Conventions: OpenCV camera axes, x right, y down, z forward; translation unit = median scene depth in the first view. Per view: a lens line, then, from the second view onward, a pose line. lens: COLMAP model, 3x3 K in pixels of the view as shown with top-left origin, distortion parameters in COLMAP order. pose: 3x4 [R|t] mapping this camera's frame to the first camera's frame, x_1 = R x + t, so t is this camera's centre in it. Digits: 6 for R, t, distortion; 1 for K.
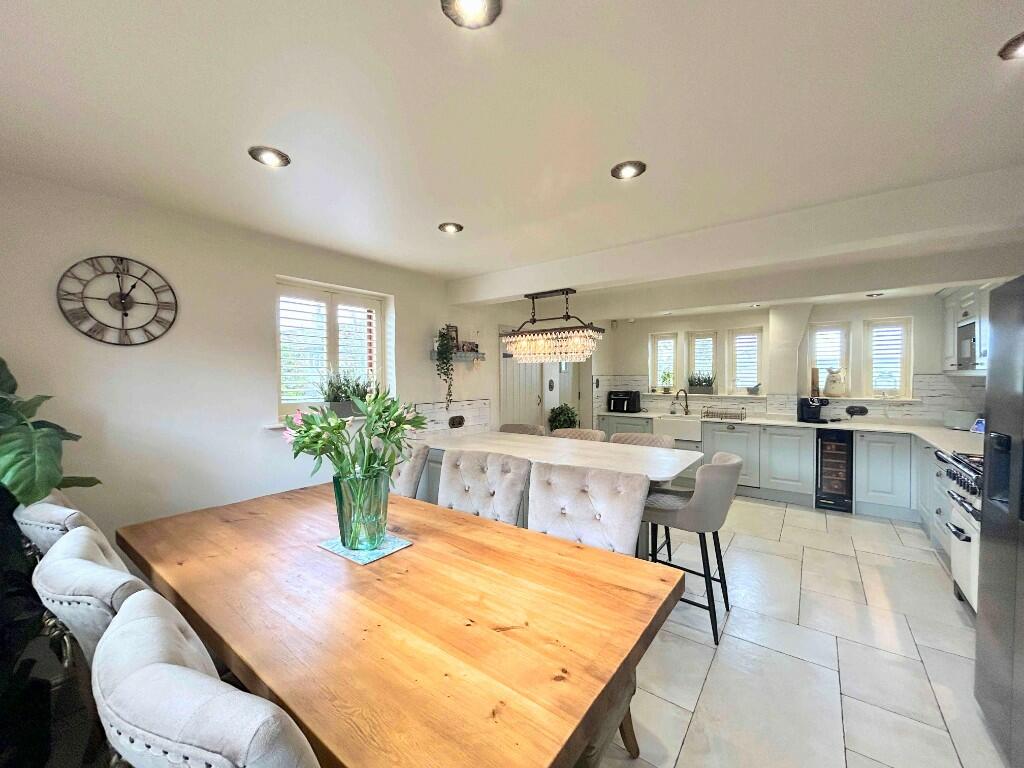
lens RADIAL K [[410.3, 0, 511.9], [0, 410.3, 389.3], [0, 0, 1]] dist [-0.000324, 0.000390]
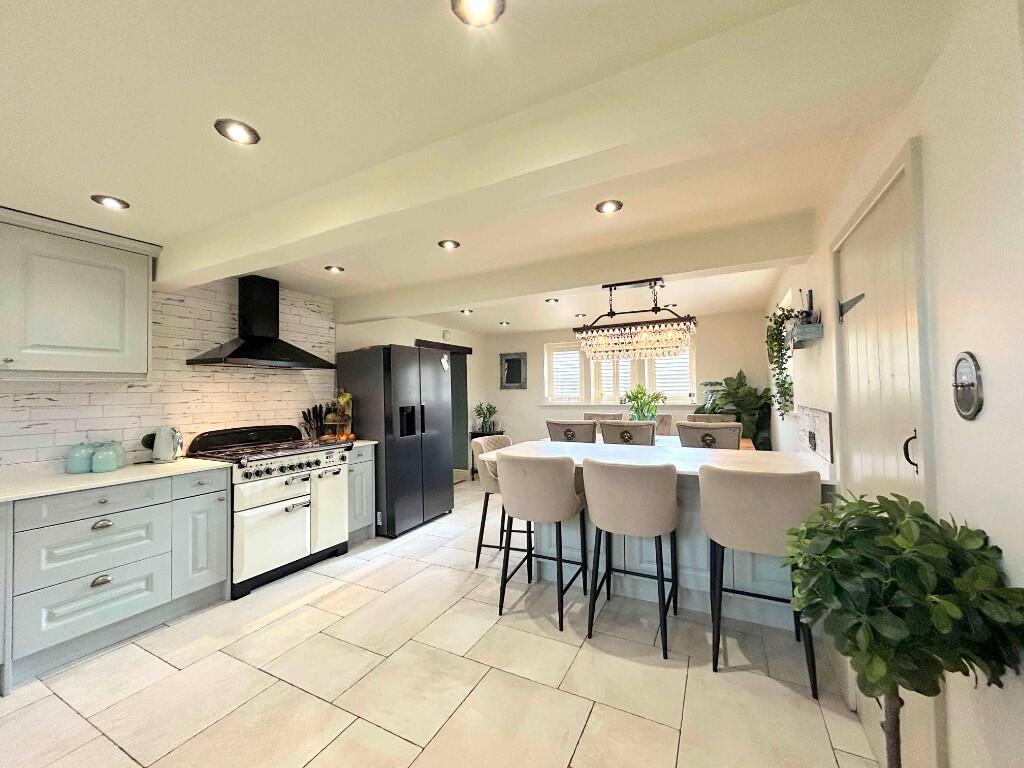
lens RADIAL K [[410.3, 0, 510.2], [0, 410.3, 383.8], [0, 0, 1]] dist [-0.000324, 0.000390]
pose [[-0.987840, 0.013841, -0.154854, 0.323942], [0.010990, 0.999754, 0.019252, -0.018640], [0.155082, 0.017316, -0.987750, 1.174972]]
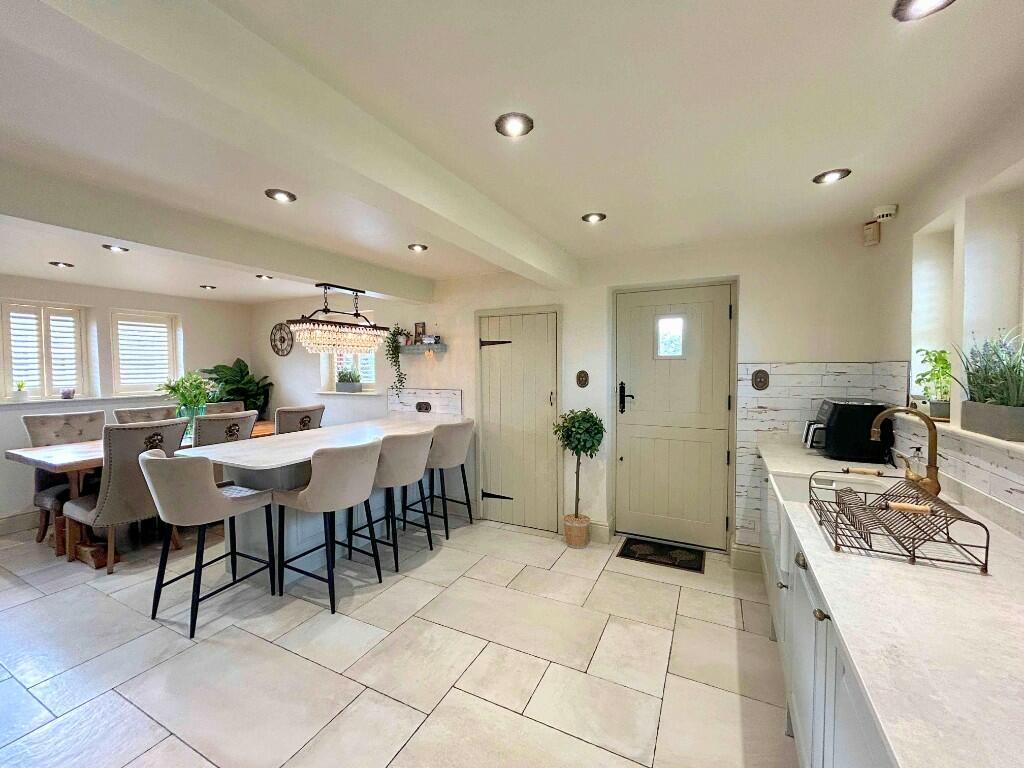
lens RADIAL K [[410.3, 0, 513.8], [0, 410.3, 384.0], [0, 0, 1]] dist [-0.000324, 0.000390]
pose [[0.172337, 0.034999, -0.984416, 0.771519], [-0.028254, 0.999133, 0.030576, -0.019372], [0.984633, 0.022544, 0.173176, 0.797991]]
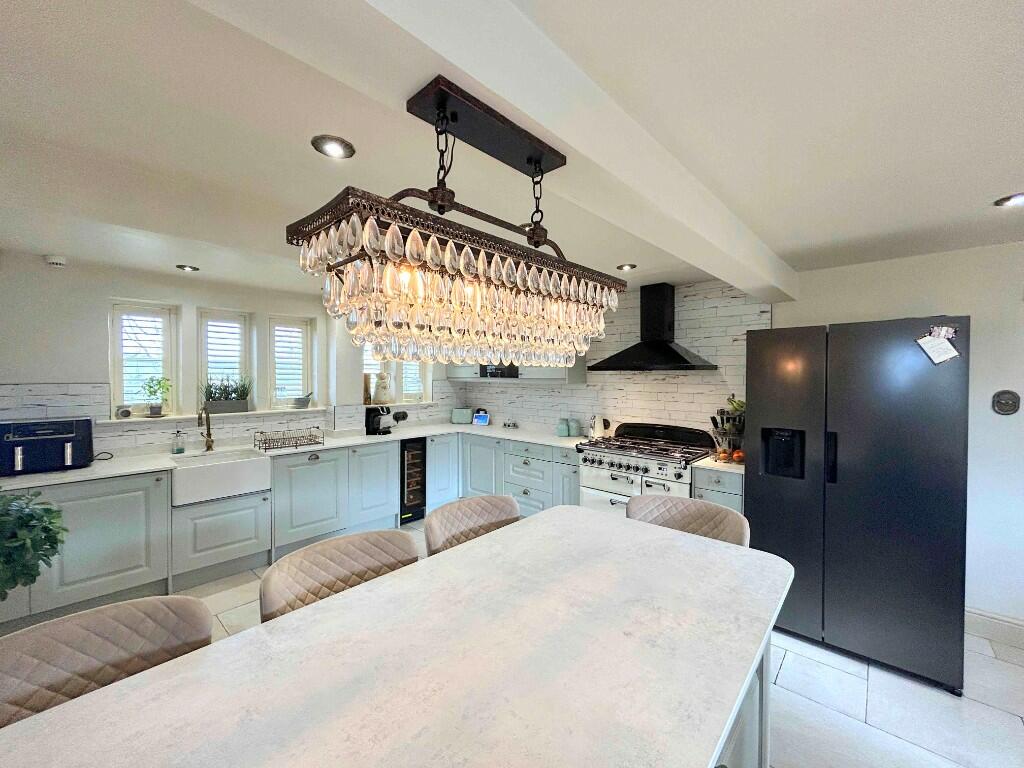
lens RADIAL K [[410.3, 0, 509.7], [0, 410.3, 383.3], [0, 0, 1]] dist [-0.000324, 0.000390]
pose [[0.111332, -0.015309, 0.993665, -0.124682], [0.033053, 0.999385, 0.011694, -0.030552], [-0.993233, 0.031542, 0.111769, 0.603823]]
